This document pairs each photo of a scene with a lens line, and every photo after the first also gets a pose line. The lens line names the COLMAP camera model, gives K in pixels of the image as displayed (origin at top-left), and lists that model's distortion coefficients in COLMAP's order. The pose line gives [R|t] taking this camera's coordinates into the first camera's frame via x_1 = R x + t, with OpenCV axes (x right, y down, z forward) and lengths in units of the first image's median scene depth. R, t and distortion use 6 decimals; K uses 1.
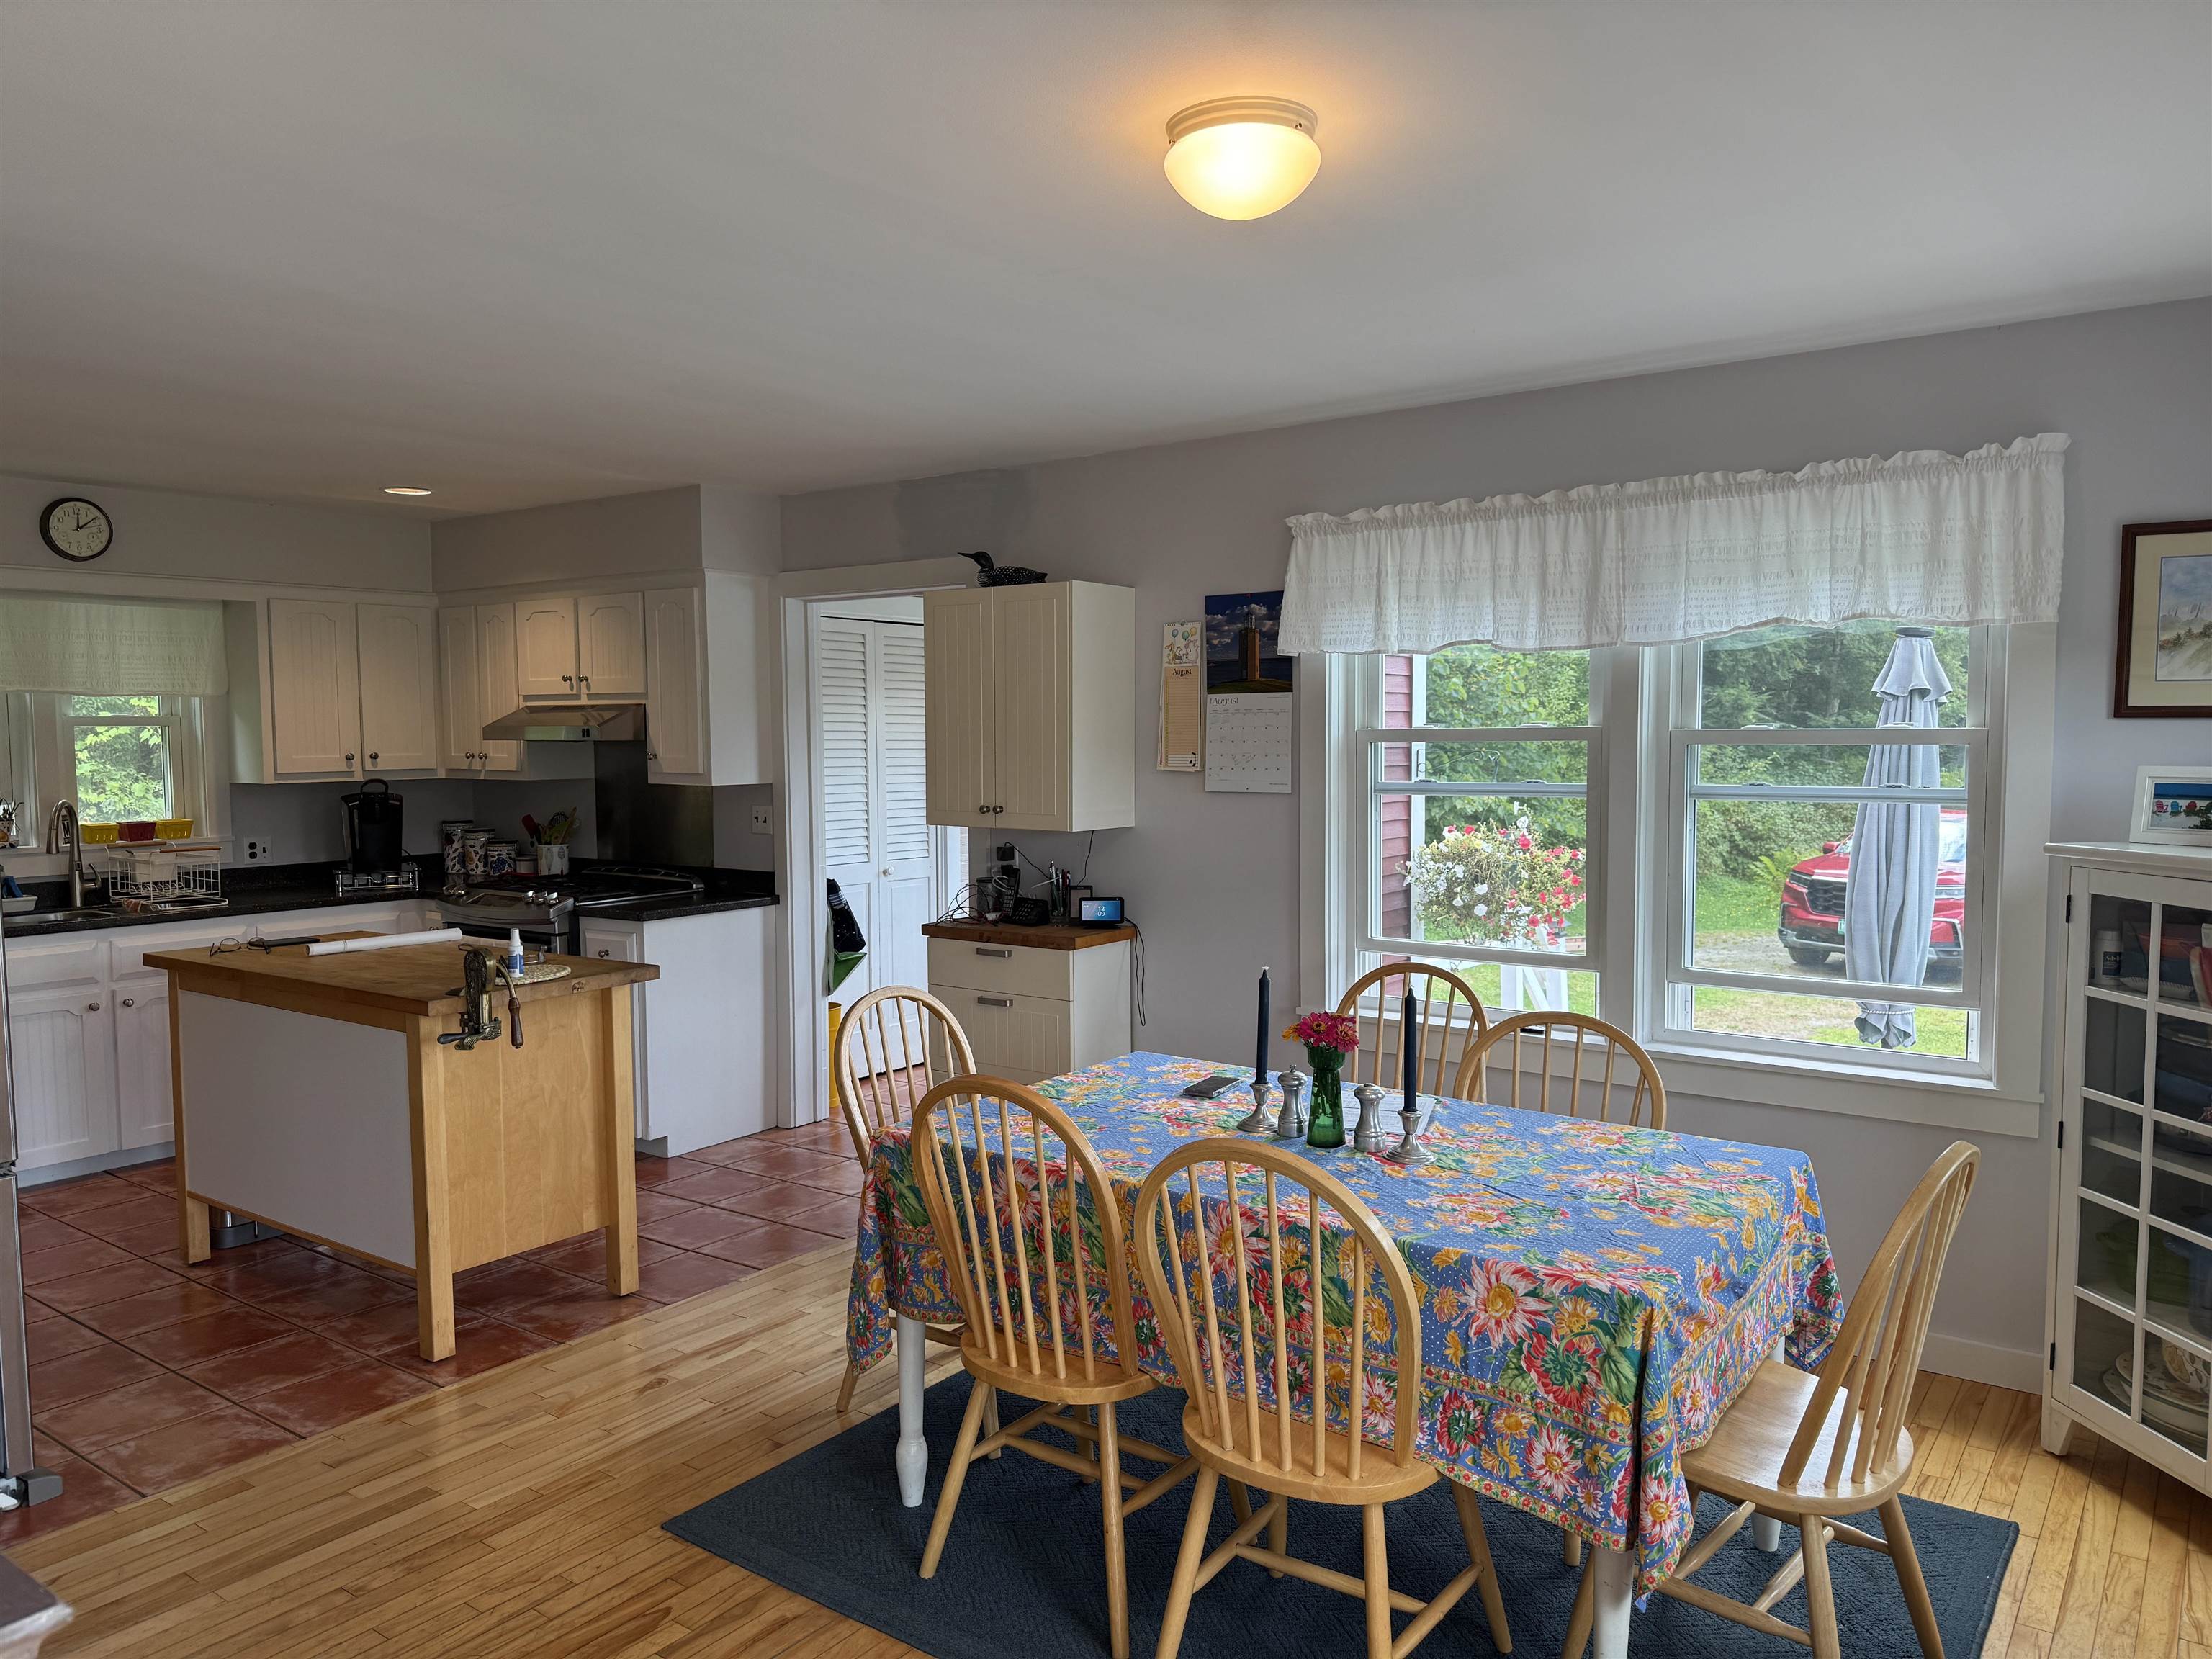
lens RADIAL K [[1587.4, 0, 1108.1], [0, 1587.4, 831.3], [0, 0, 1]] dist [0.038069, -0.031944]
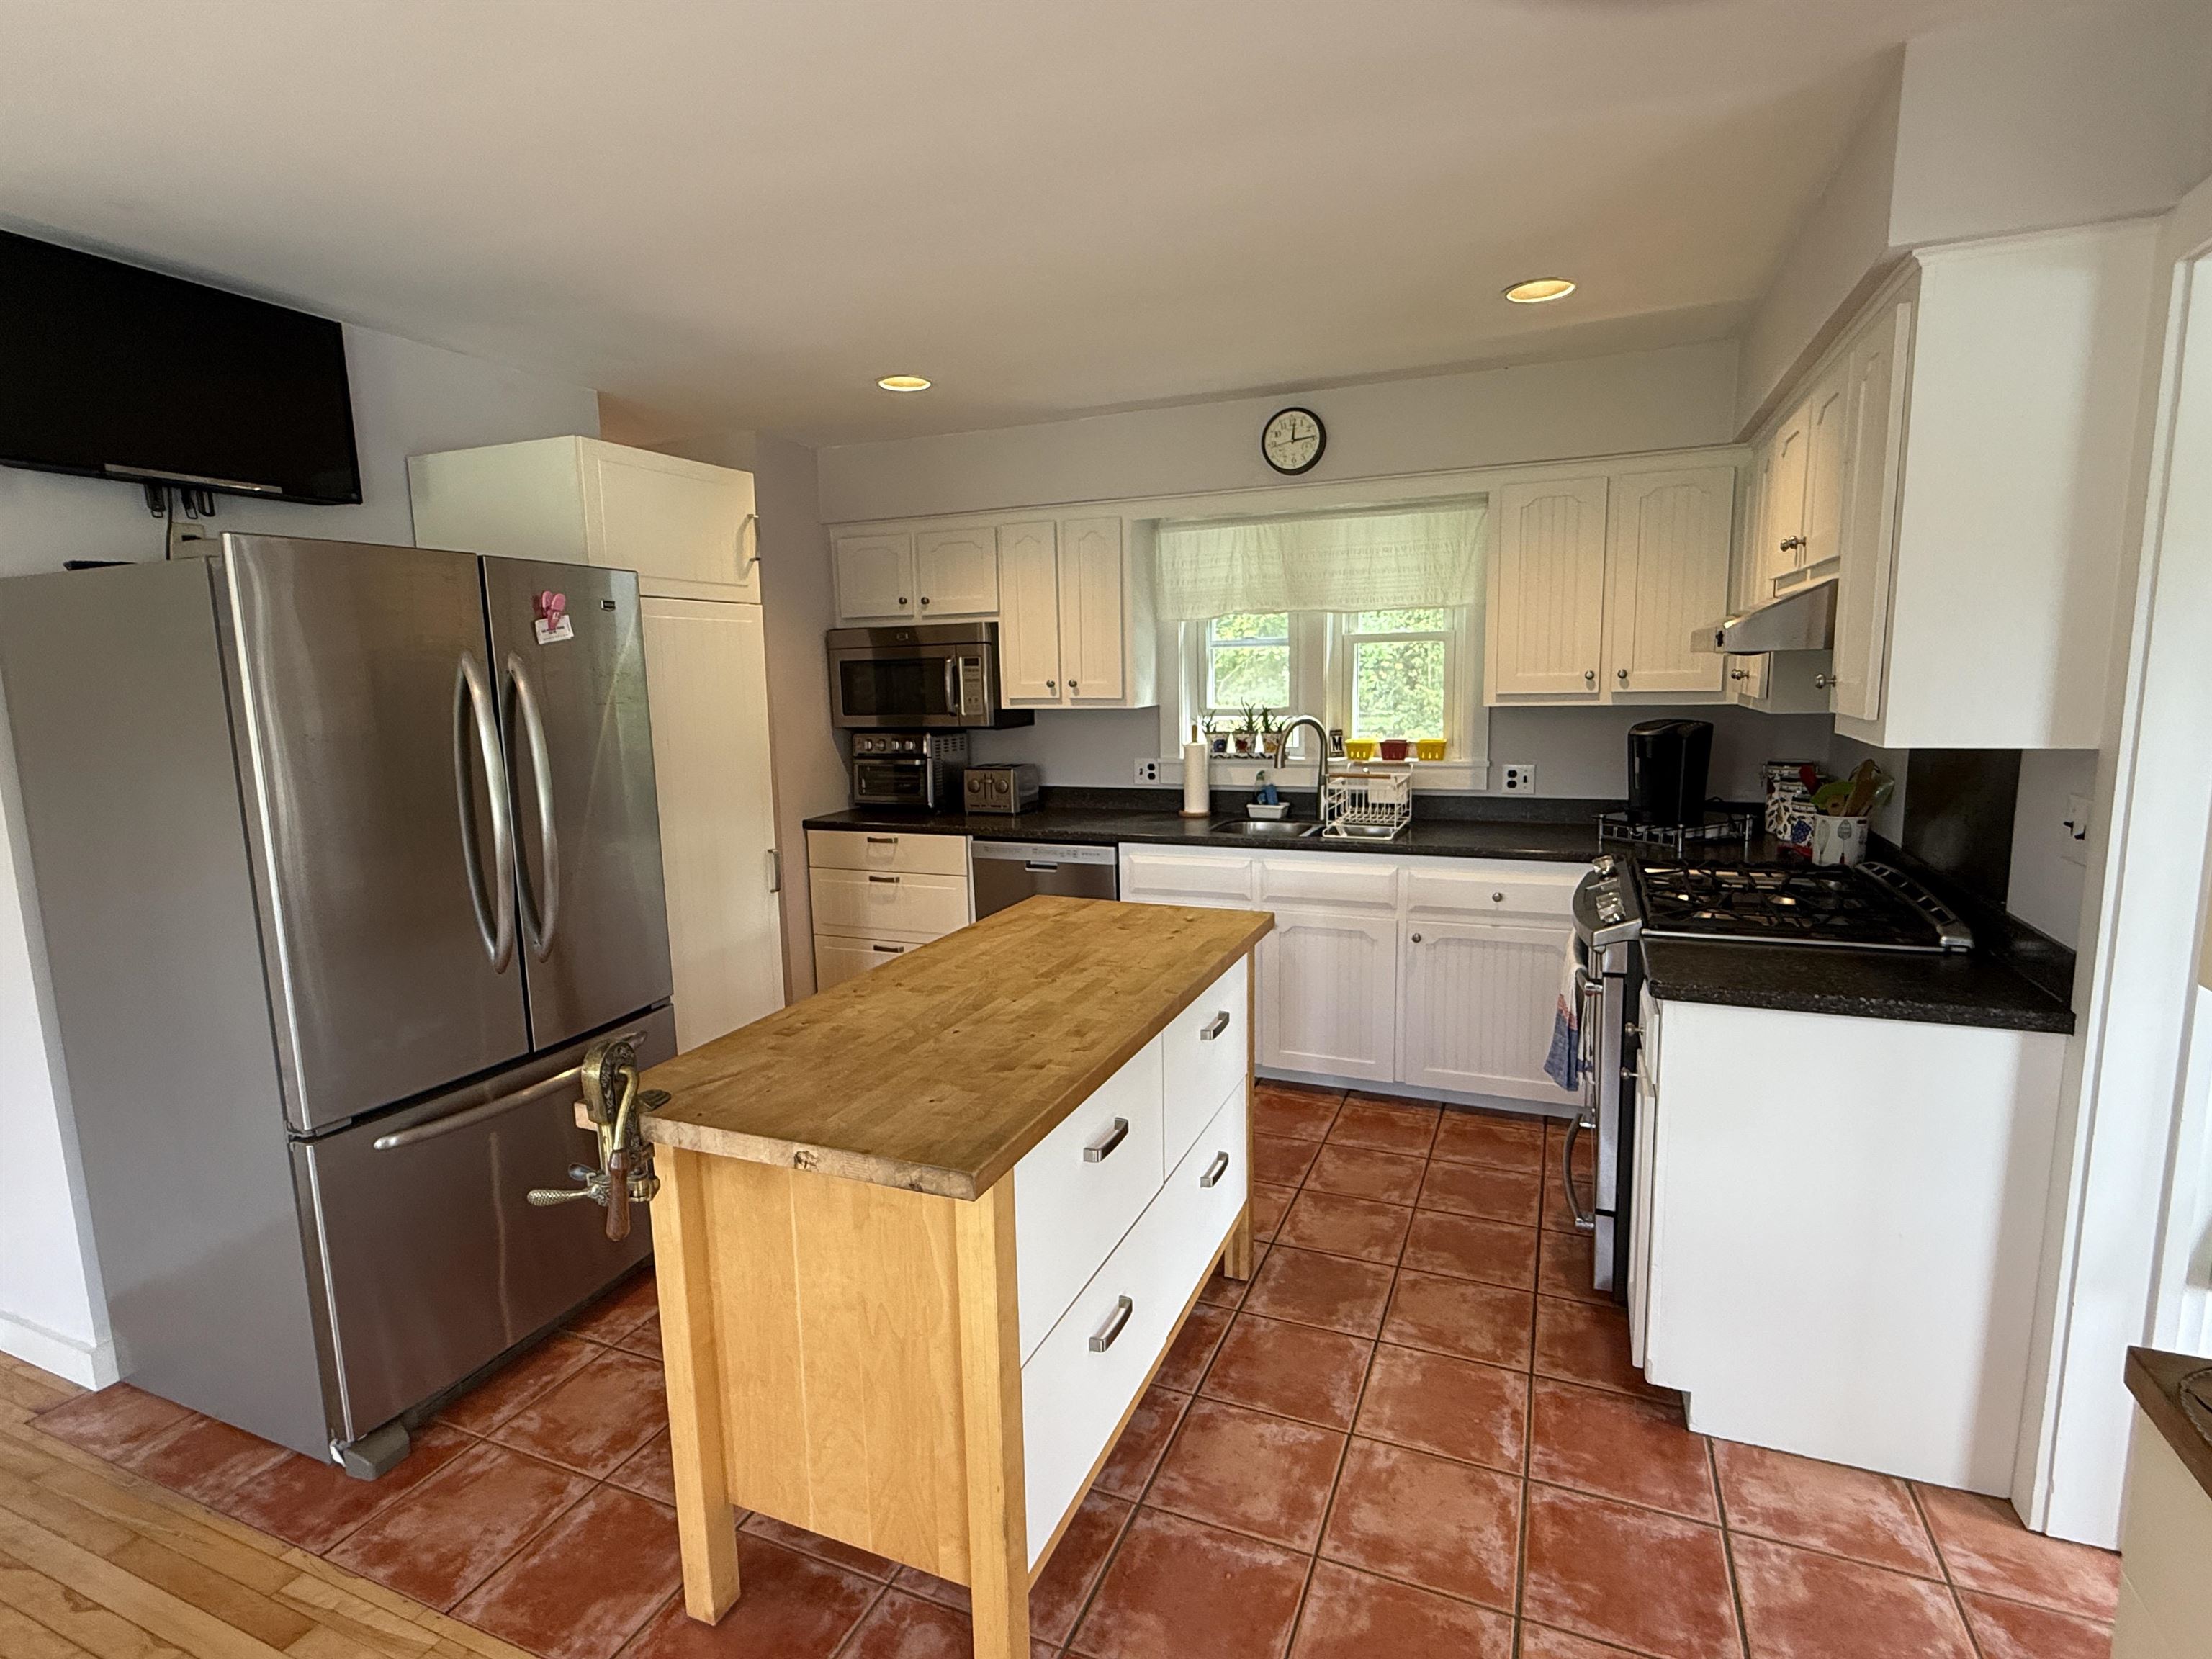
lens RADIAL K [[1092.2, 0, 1103.7], [0, 1092.2, 829.9], [0, 0, 1]] dist [-0.000854, 0.001640]
pose [[0.240269, 0.144640, -0.959870, 0.002626], [-0.044090, 0.989442, 0.138060, -0.037699], [0.969705, 0.009149, 0.244110, 0.690609]]
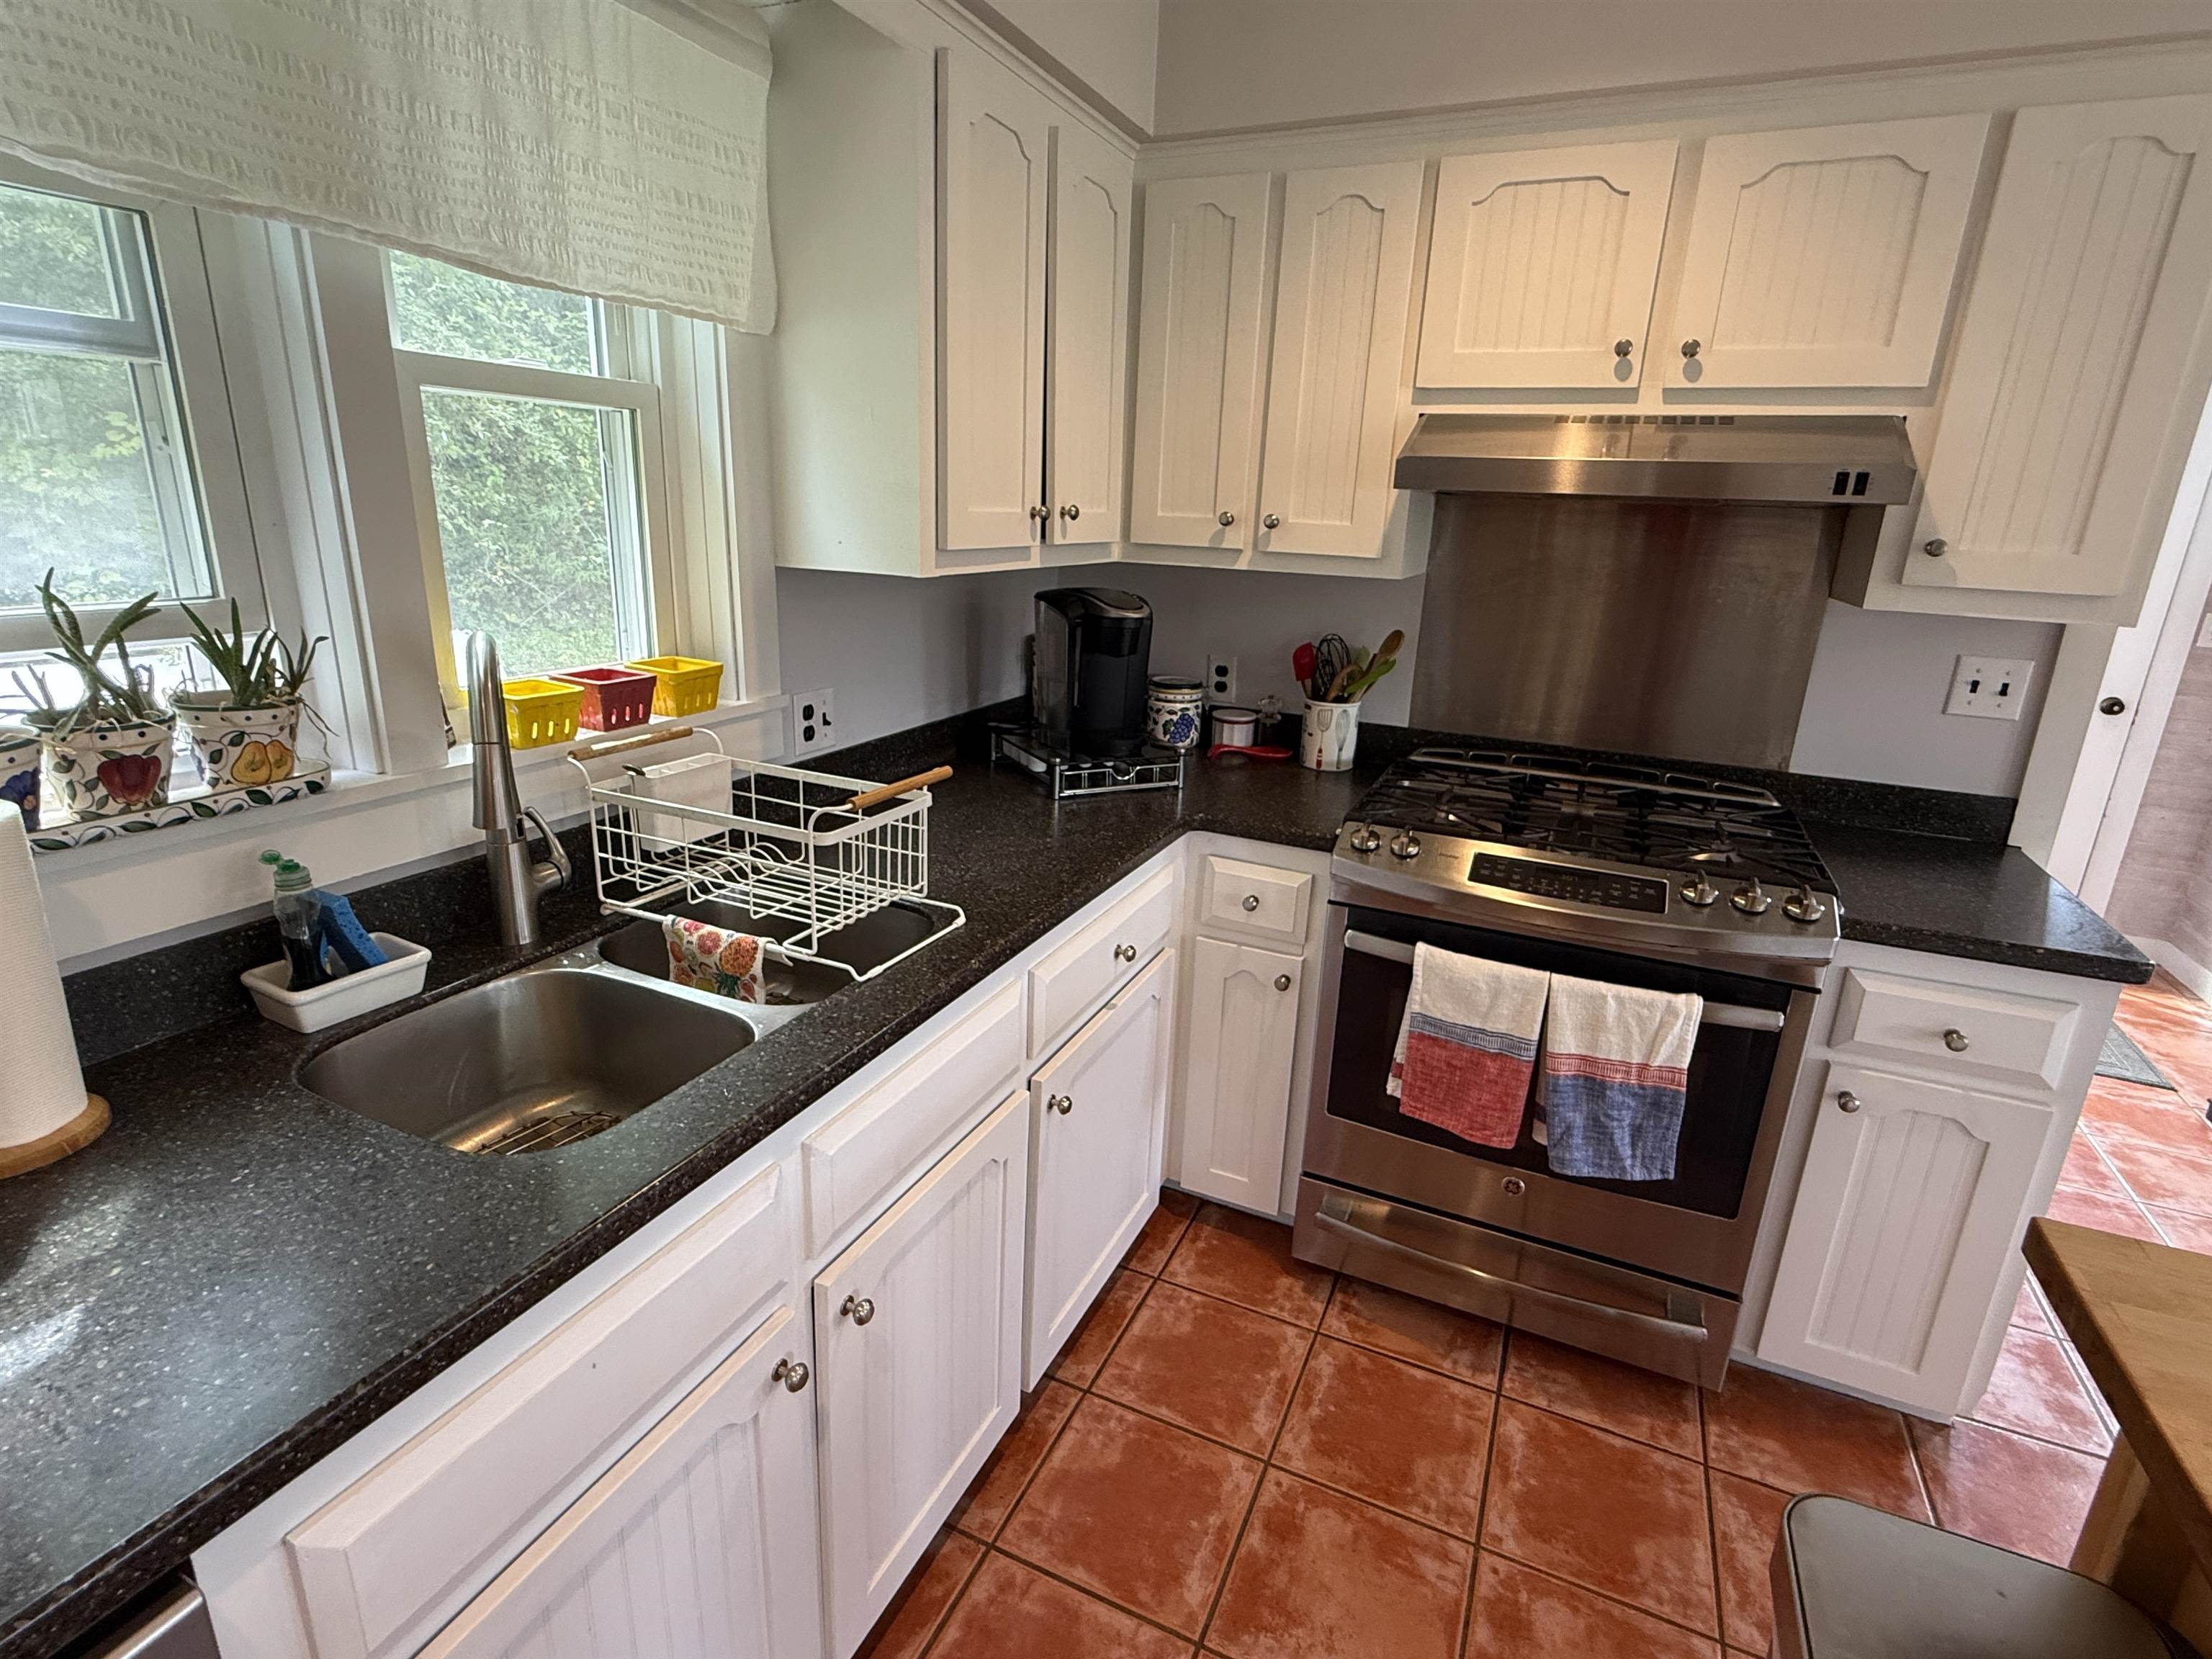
lens RADIAL K [[1092.2, 0, 1103.2], [0, 1092.2, 822.6], [0, 0, 1]] dist [-0.000854, 0.001640]
pose [[0.975972, -0.017976, 0.217153, -0.572297], [-0.031095, 0.974901, 0.220456, -0.033077], [-0.215666, -0.221911, 0.950917, 0.758219]]
